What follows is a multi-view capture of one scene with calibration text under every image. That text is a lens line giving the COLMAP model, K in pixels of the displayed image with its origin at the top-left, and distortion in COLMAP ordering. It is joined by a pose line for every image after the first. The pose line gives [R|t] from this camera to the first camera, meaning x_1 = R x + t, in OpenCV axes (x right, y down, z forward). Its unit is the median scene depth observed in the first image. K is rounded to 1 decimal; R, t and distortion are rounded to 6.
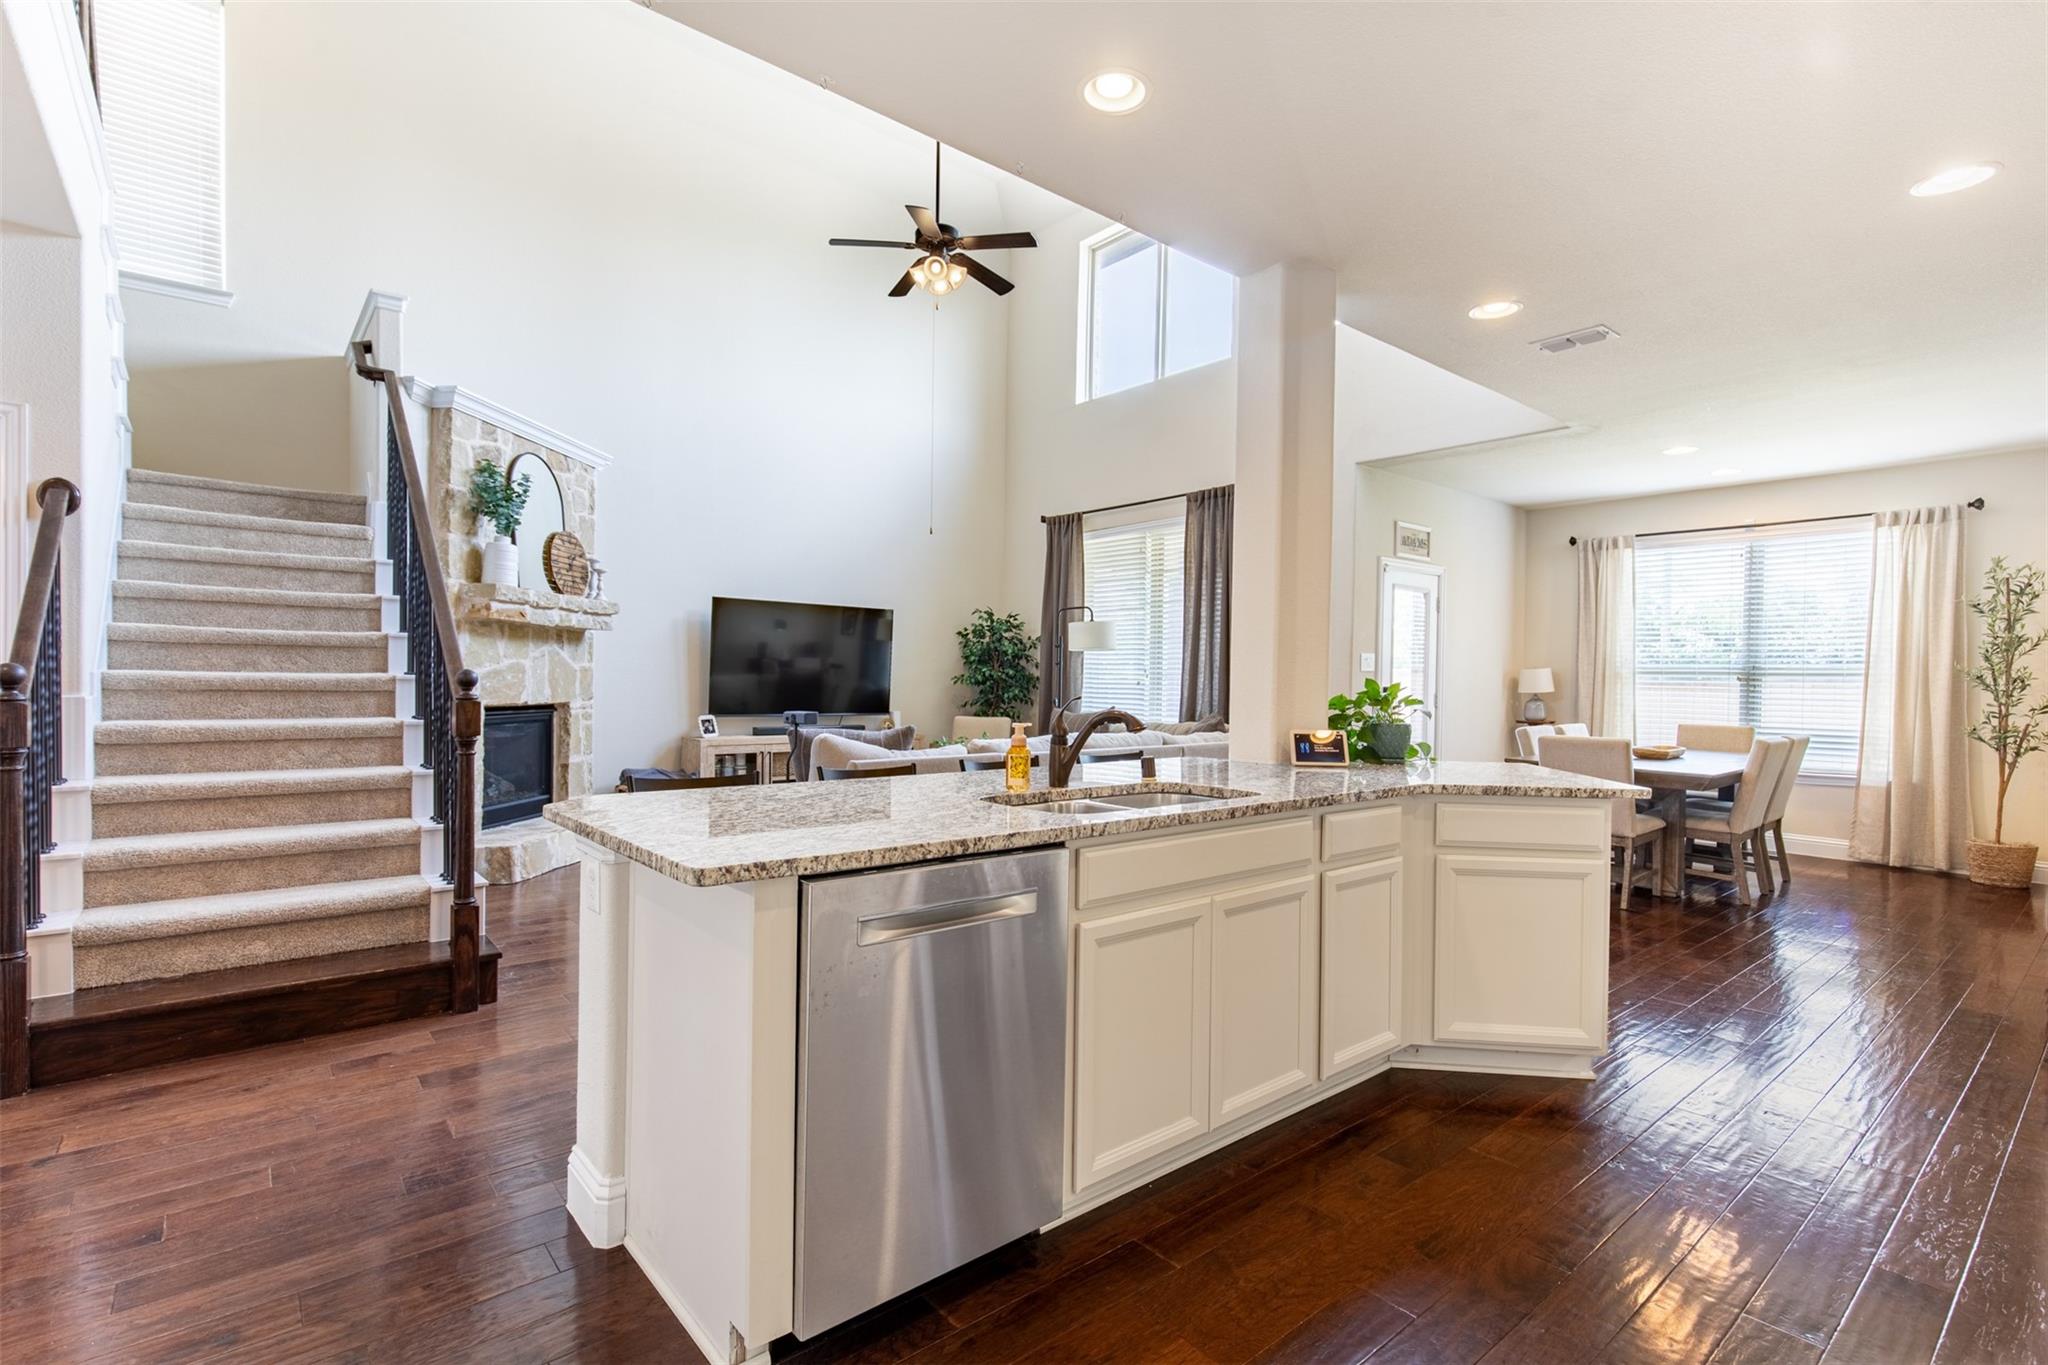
lens RADIAL K [[945.4, 0, 1021.8], [0, 945.4, 689.1], [0, 0, 1]] dist [0.003456, 0.000742]
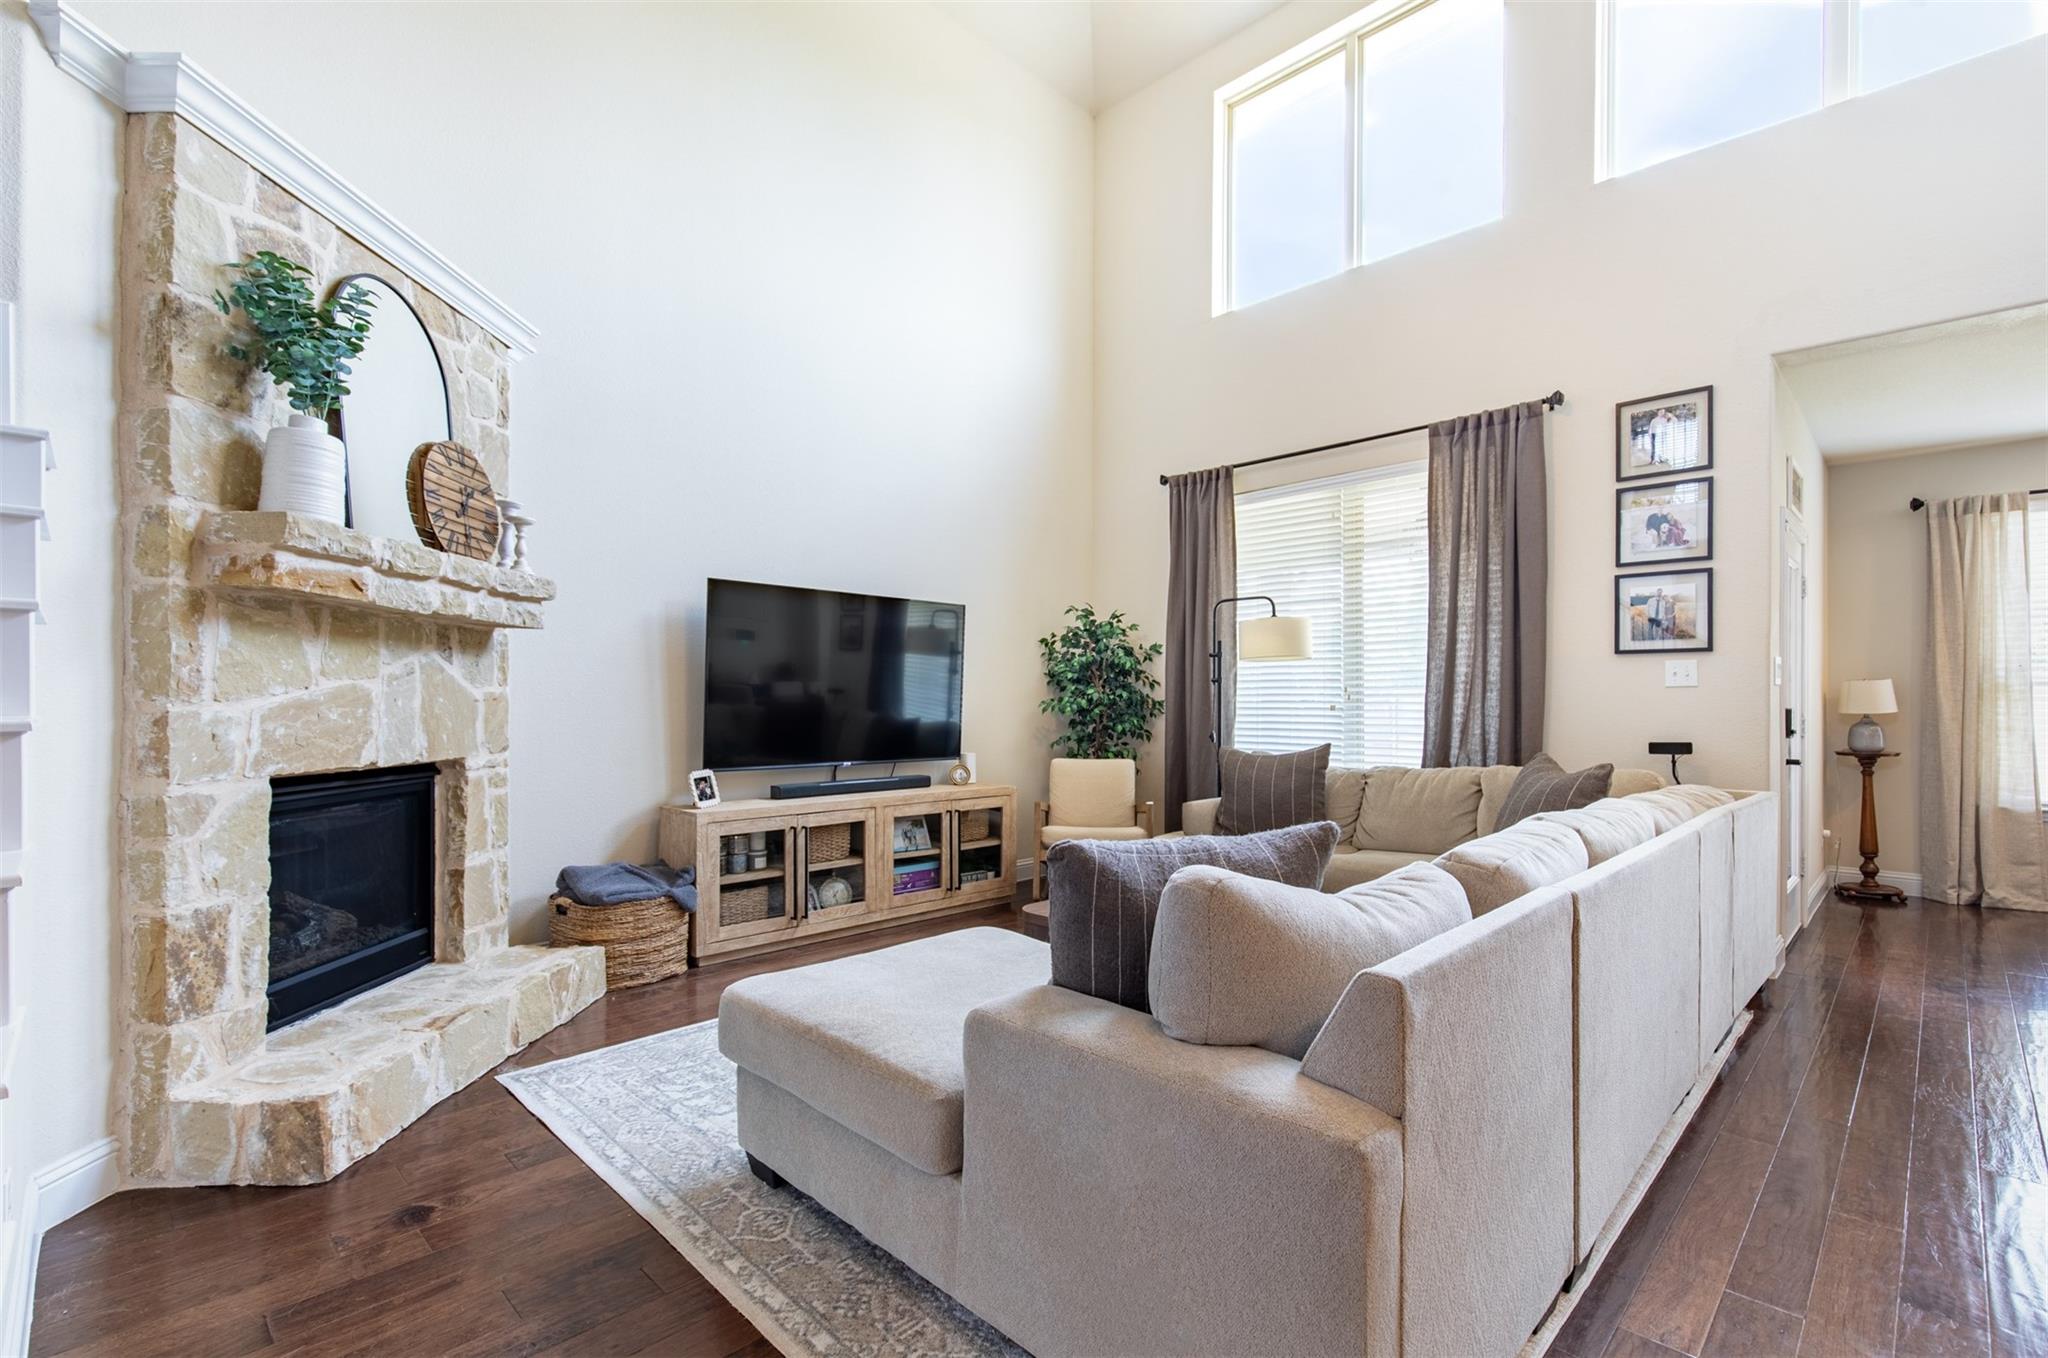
lens RADIAL K [[907.9, 0, 1017.7], [0, 907.9, 701.8], [0, 0, 1]] dist [0.001787, 0.000410]
pose [[0.995772, -0.013483, 0.090866, -0.204514], [0.014529, 0.999835, -0.010864, -0.008353], [-0.090704, 0.012138, 0.995804, 0.442762]]
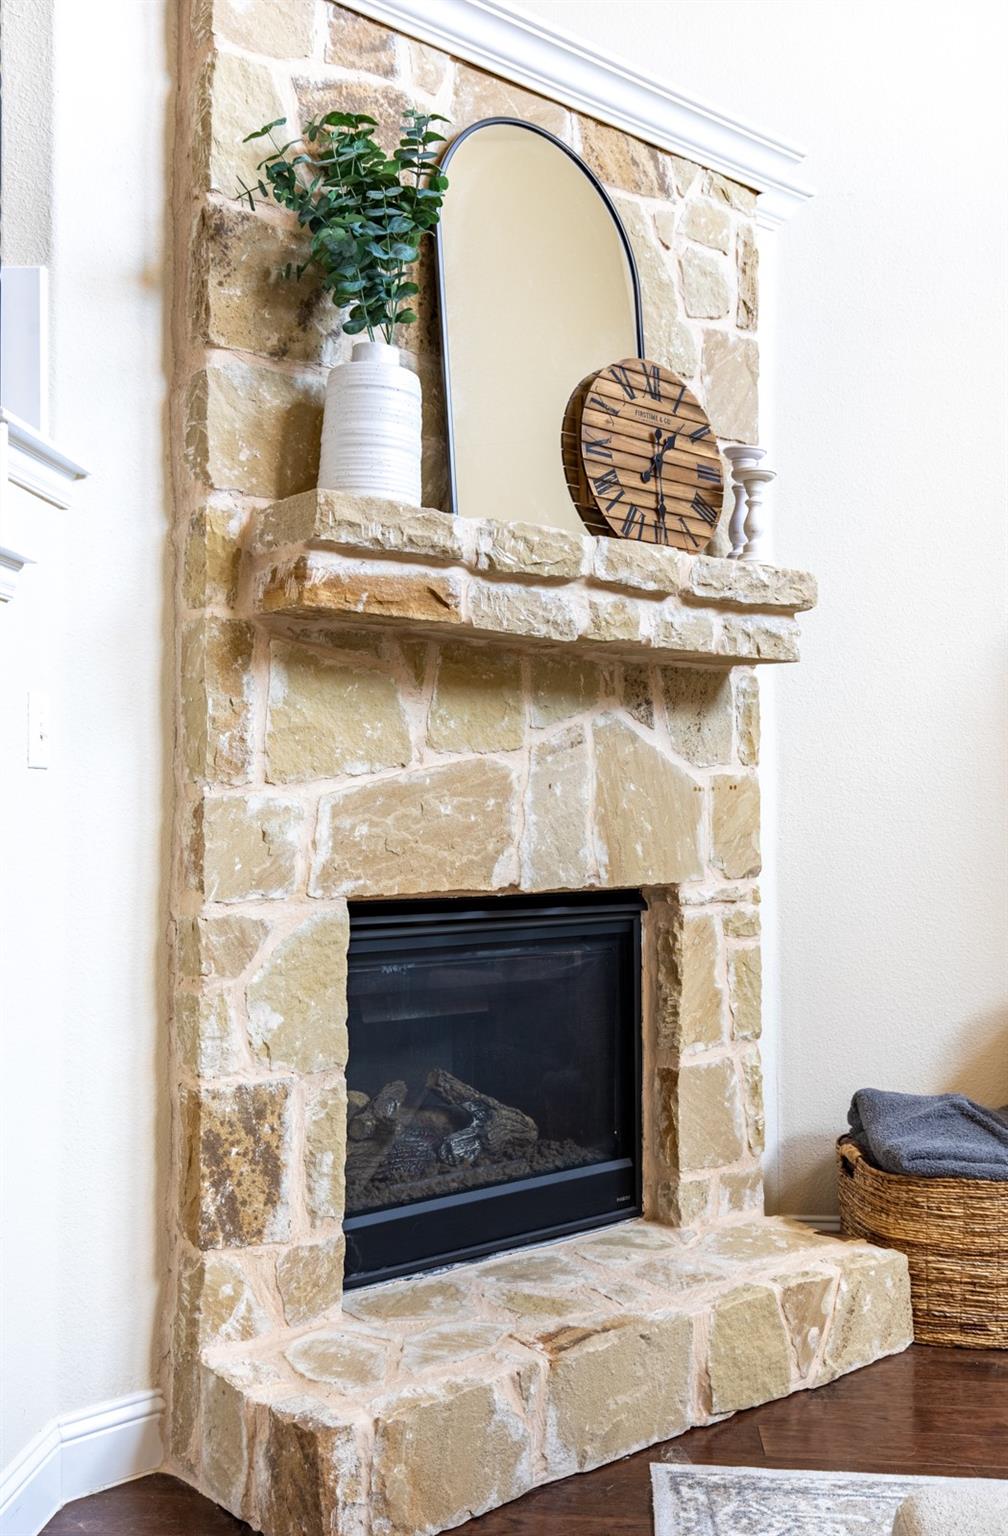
lens RADIAL K [[1387.8, 0, 497.5], [0, 1387.8, 778.8], [0, 0, 1]] dist [0.025919, 0.008751]
pose [[0.704531, -0.035395, -0.708790, -0.176328], [0.003366, 0.998911, -0.046537, -0.000543], [0.709665, 0.030401, 0.703883, 0.611918]]
